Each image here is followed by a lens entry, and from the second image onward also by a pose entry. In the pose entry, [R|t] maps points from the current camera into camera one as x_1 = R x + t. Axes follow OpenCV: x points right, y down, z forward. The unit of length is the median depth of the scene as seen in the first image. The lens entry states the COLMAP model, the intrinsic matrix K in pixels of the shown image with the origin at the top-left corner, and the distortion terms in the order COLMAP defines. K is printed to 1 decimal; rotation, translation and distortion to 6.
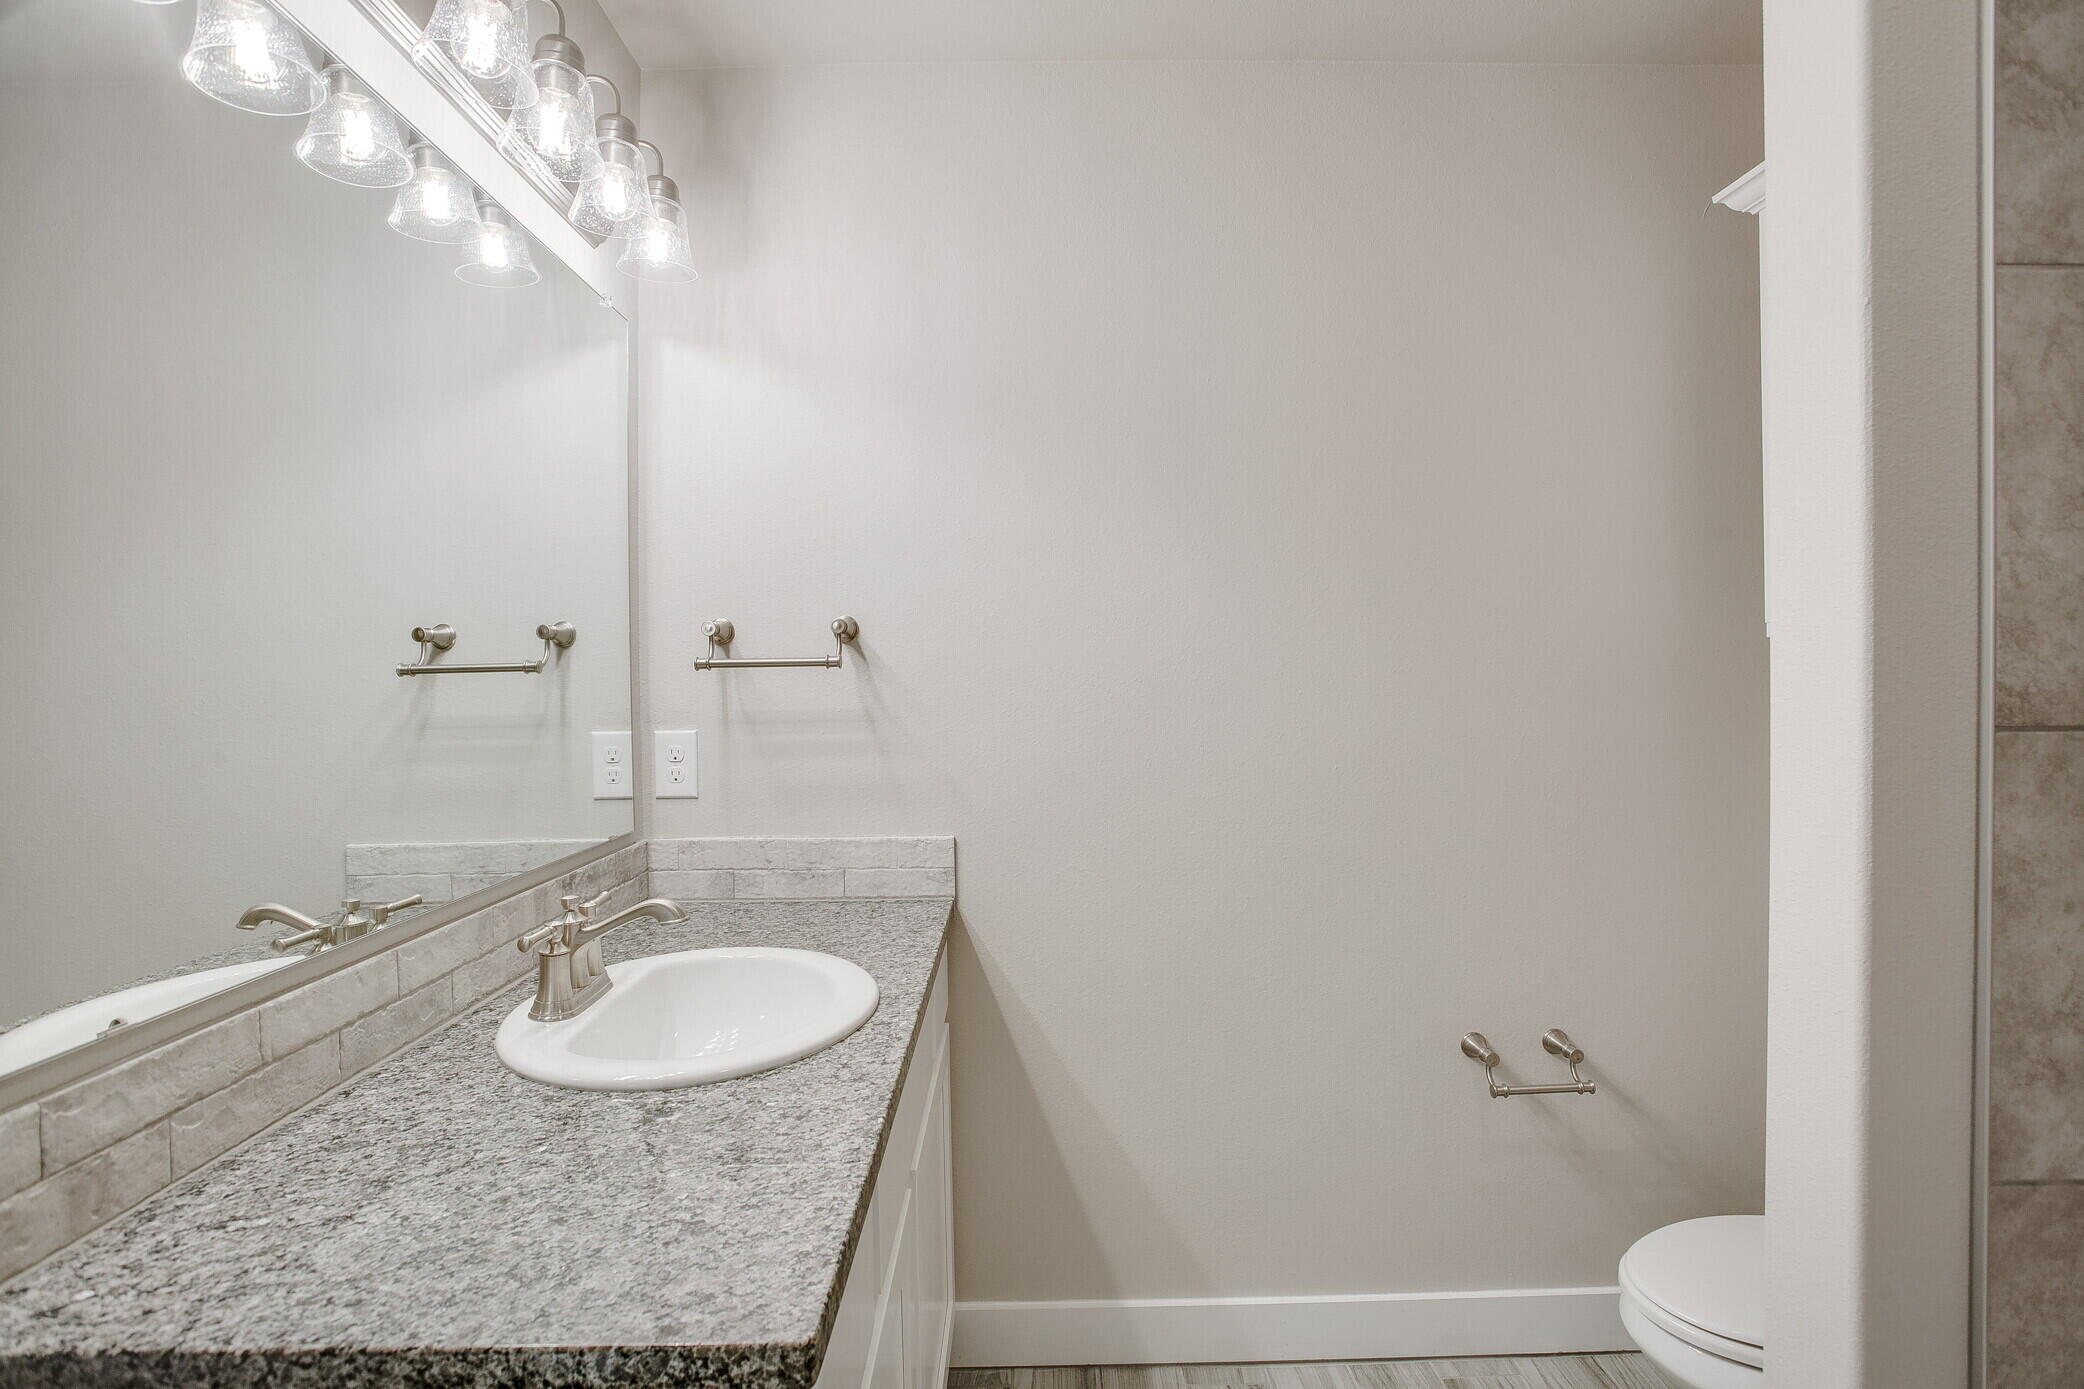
lens RADIAL K [[1010.0, 0, 1042.0], [0, 1010.0, 694.5], [0, 0, 1]] dist [-0.064926, 0.024991]
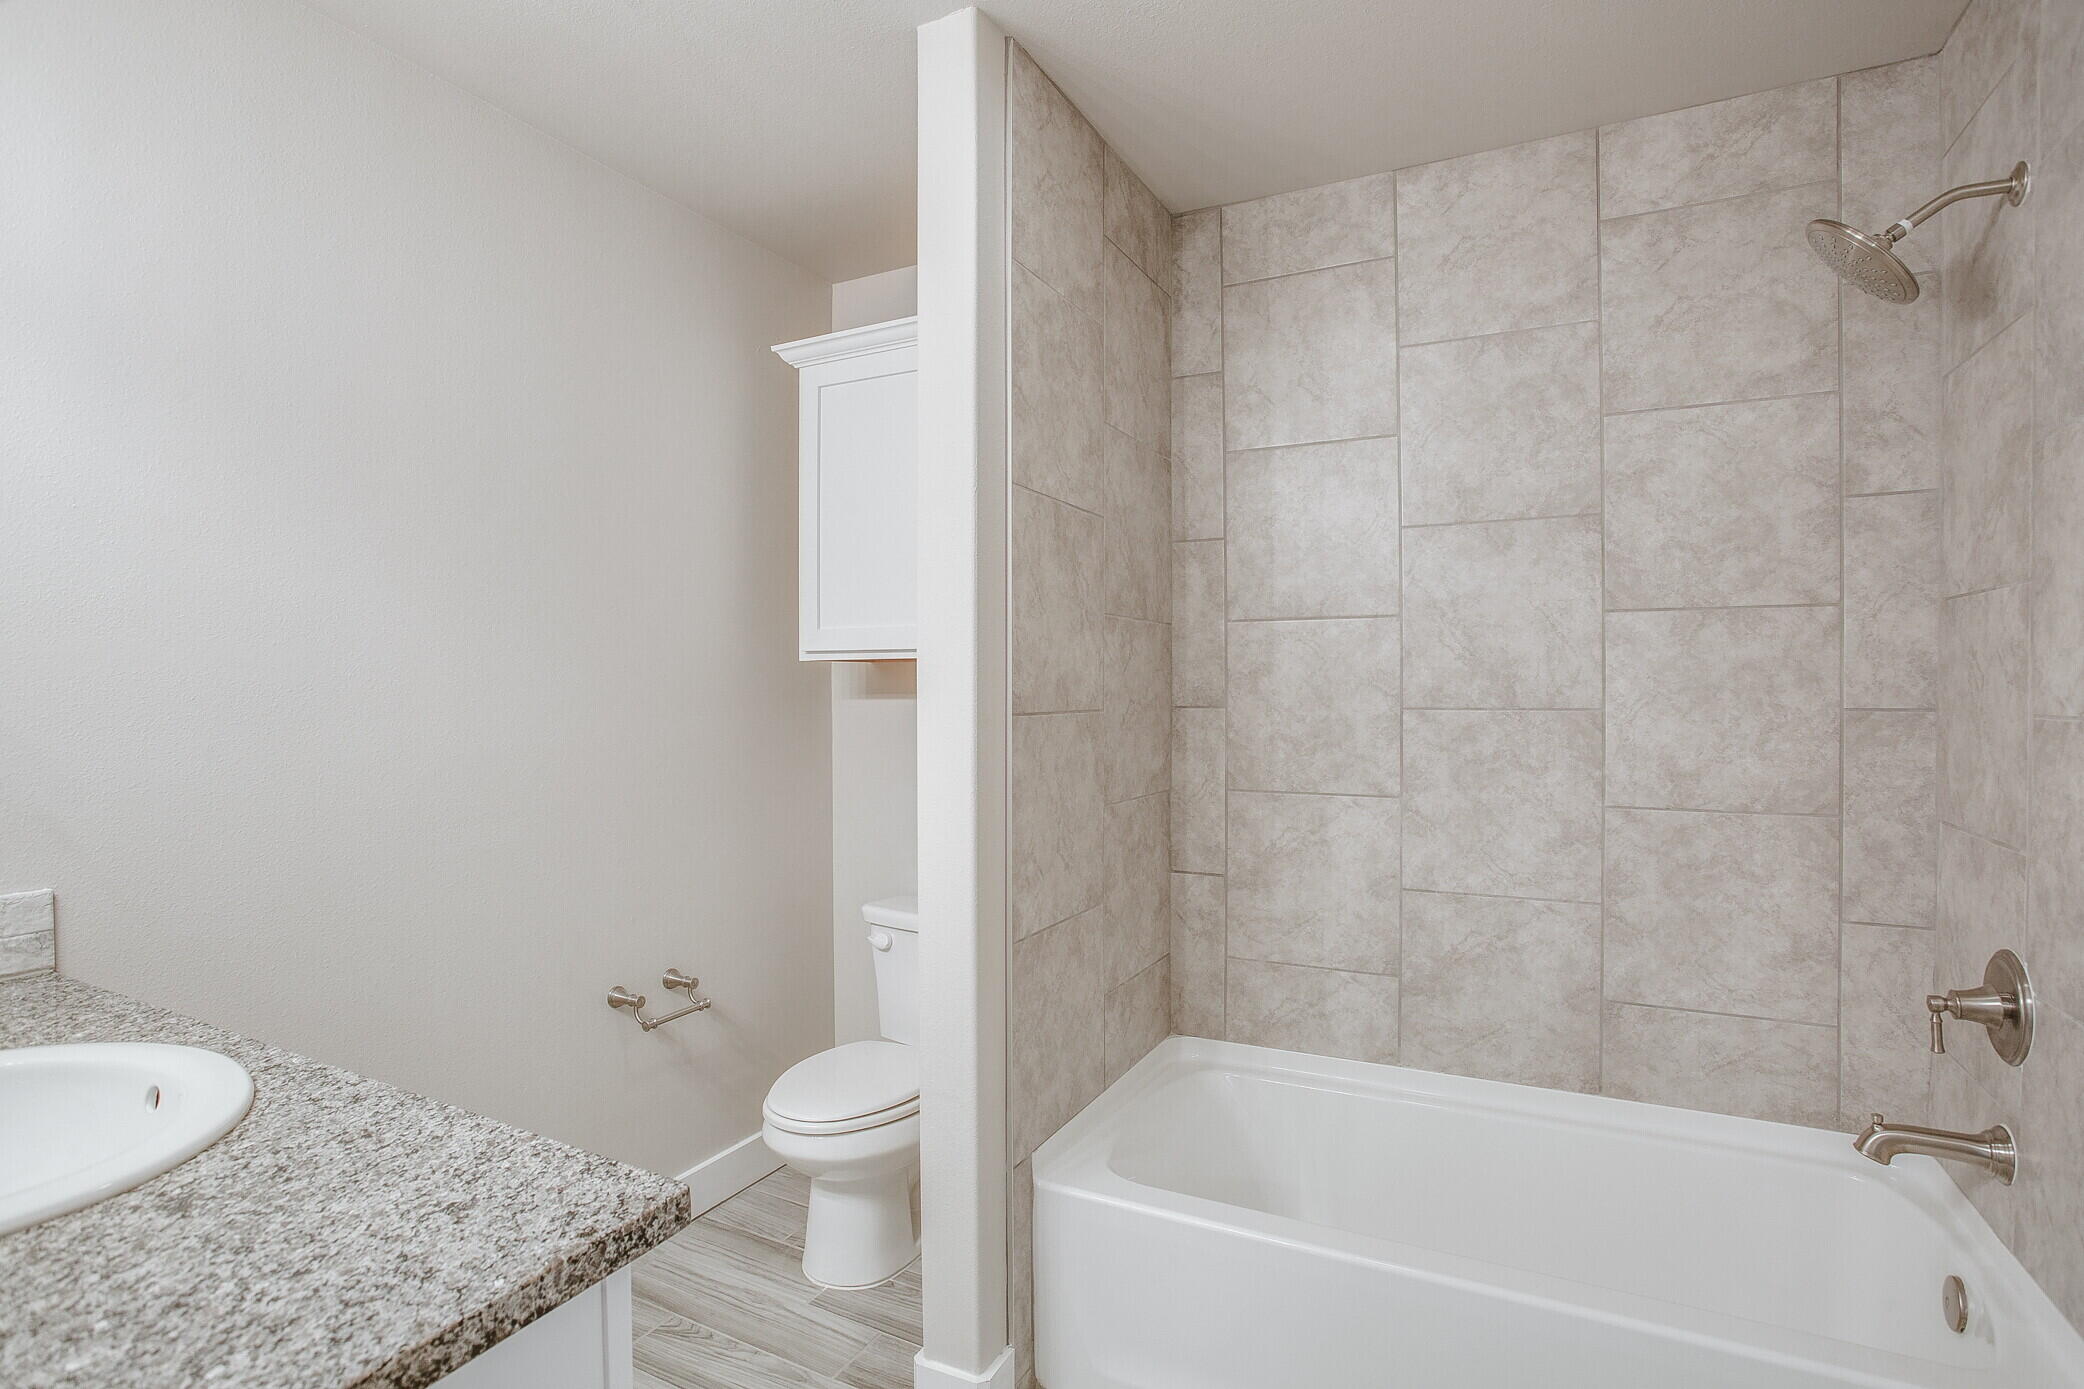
lens RADIAL K [[1010.0, 0, 1042.0], [0, 1010.0, 694.5], [0, 0, 1]] dist [-0.064926, 0.024991]
pose [[0.473857, 0.001352, 0.880601, -0.814755], [0.009463, 0.999933, -0.006628, 0.008021], [-0.880551, 0.011474, 0.473812, -0.036415]]
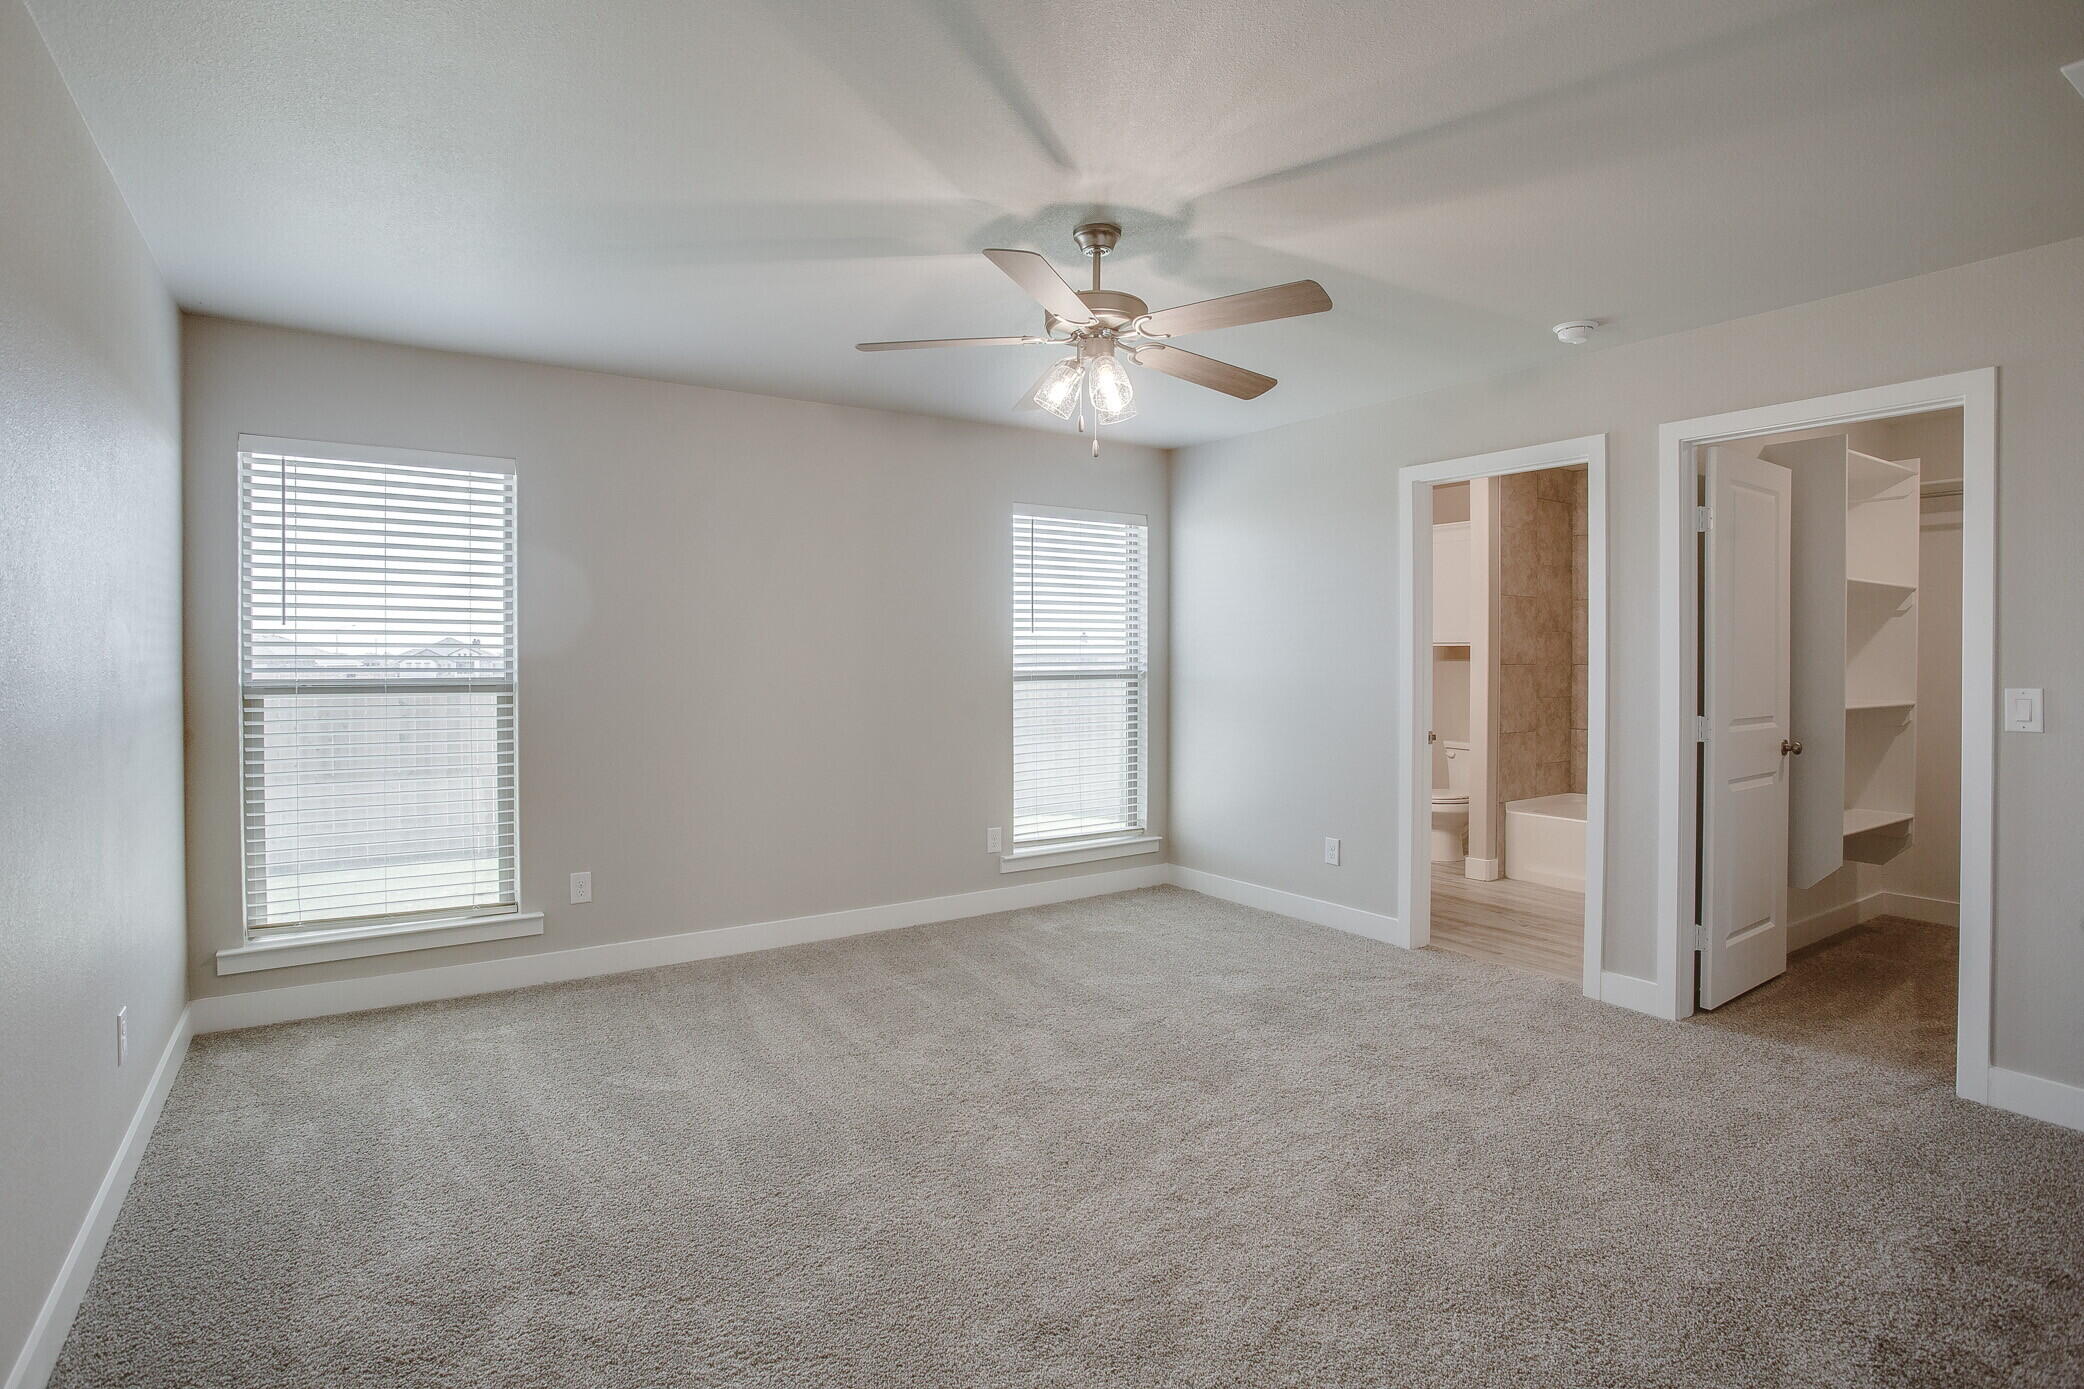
lens RADIAL K [[985.3, 0, 1042.0], [0, 985.3, 694.5], [0, 0, 1]] dist [-0.056824, -0.000126]
pose [[0.846472, -0.008730, 0.532362, -5.166879], [0.004348, 0.999946, 0.009486, 0.163301], [-0.532416, -0.005715, 0.846464, -2.933297]]
